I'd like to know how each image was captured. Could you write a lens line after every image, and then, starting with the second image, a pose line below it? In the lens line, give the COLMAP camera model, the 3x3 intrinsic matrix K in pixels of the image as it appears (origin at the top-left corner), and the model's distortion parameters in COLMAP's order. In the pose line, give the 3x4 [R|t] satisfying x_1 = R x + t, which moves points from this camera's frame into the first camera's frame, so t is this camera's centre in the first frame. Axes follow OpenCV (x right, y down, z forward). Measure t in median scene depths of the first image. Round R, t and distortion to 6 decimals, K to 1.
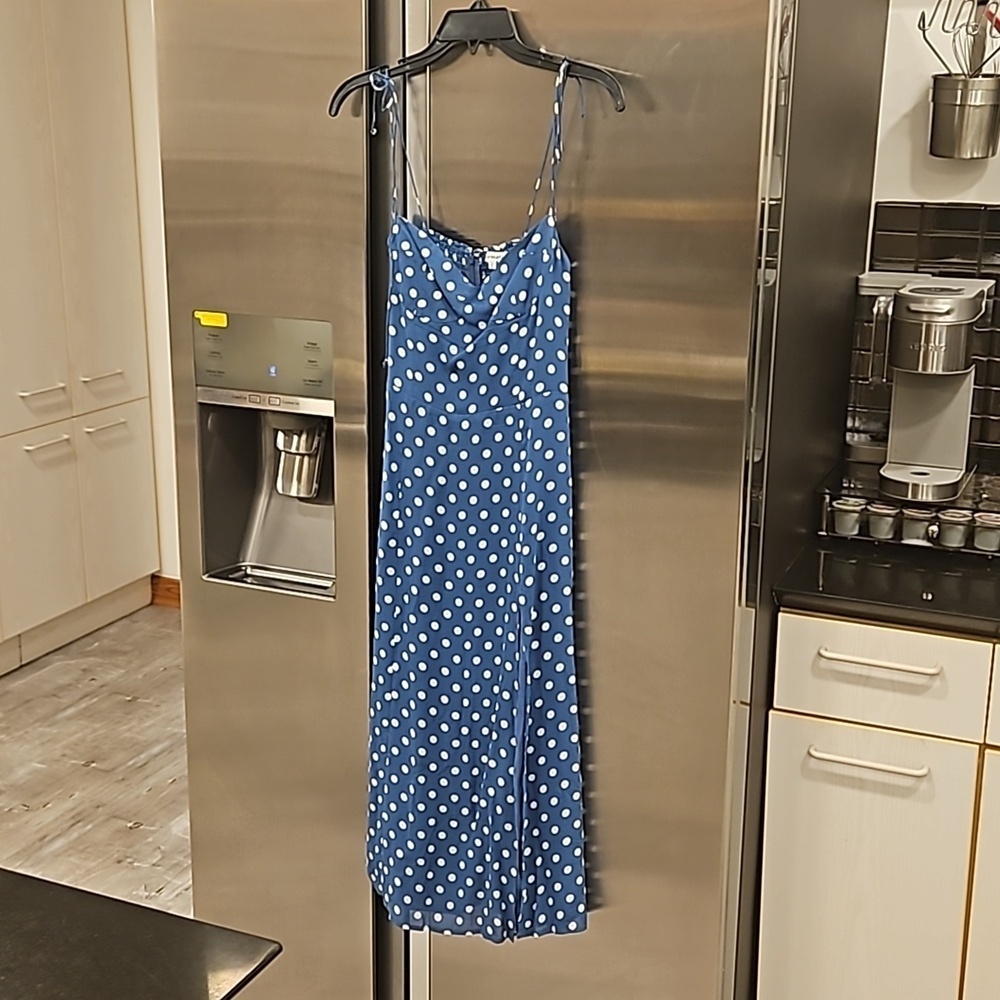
lens RADIAL K [[1446.8, 0, 512.6], [0, 1446.8, 503.3], [0, 0, 1]] dist [0.052816, -0.051187]
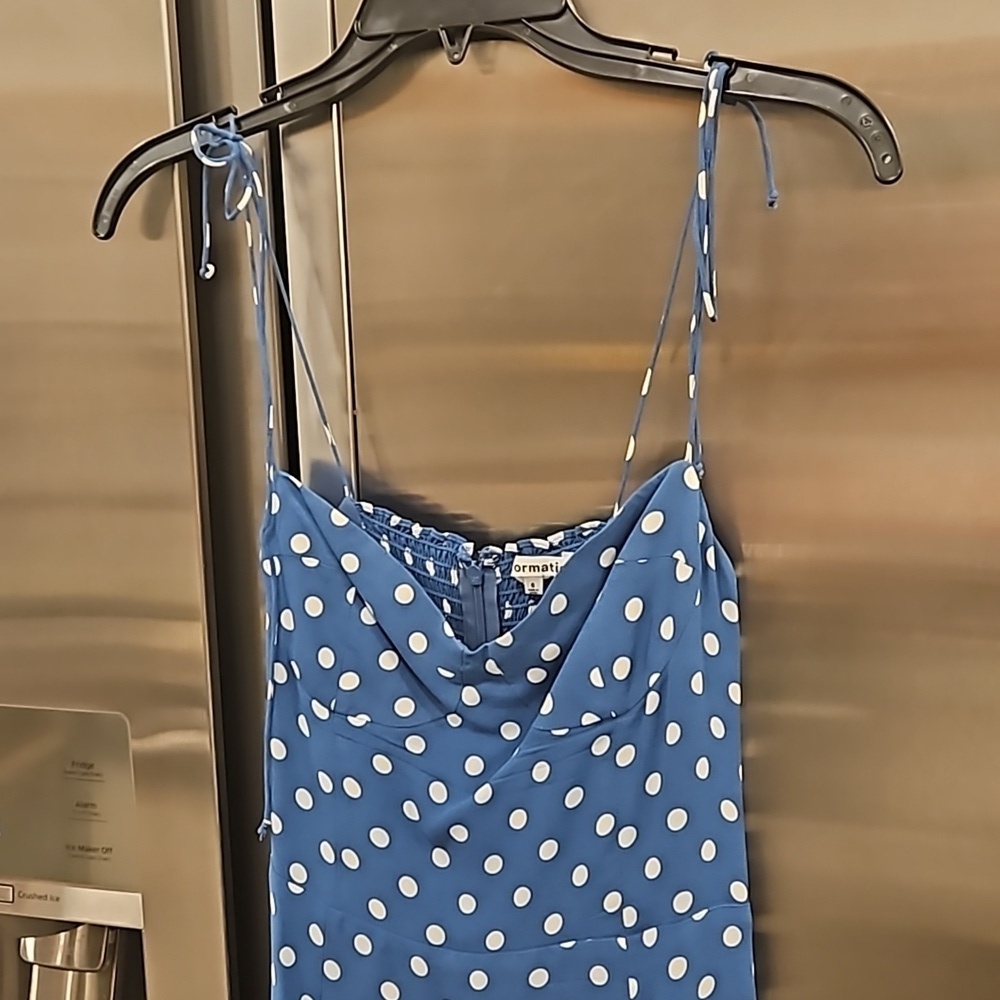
lens RADIAL K [[1547.5, 0, 500.0], [0, 1547.5, 500.0], [0, 0, 1]] dist [0.009848, -0.051868]
pose [[0.993013, -0.064820, 0.098609, -0.061677], [0.073633, 0.993349, -0.088524, -0.150565], [-0.092215, 0.095166, 0.991181, 0.579715]]
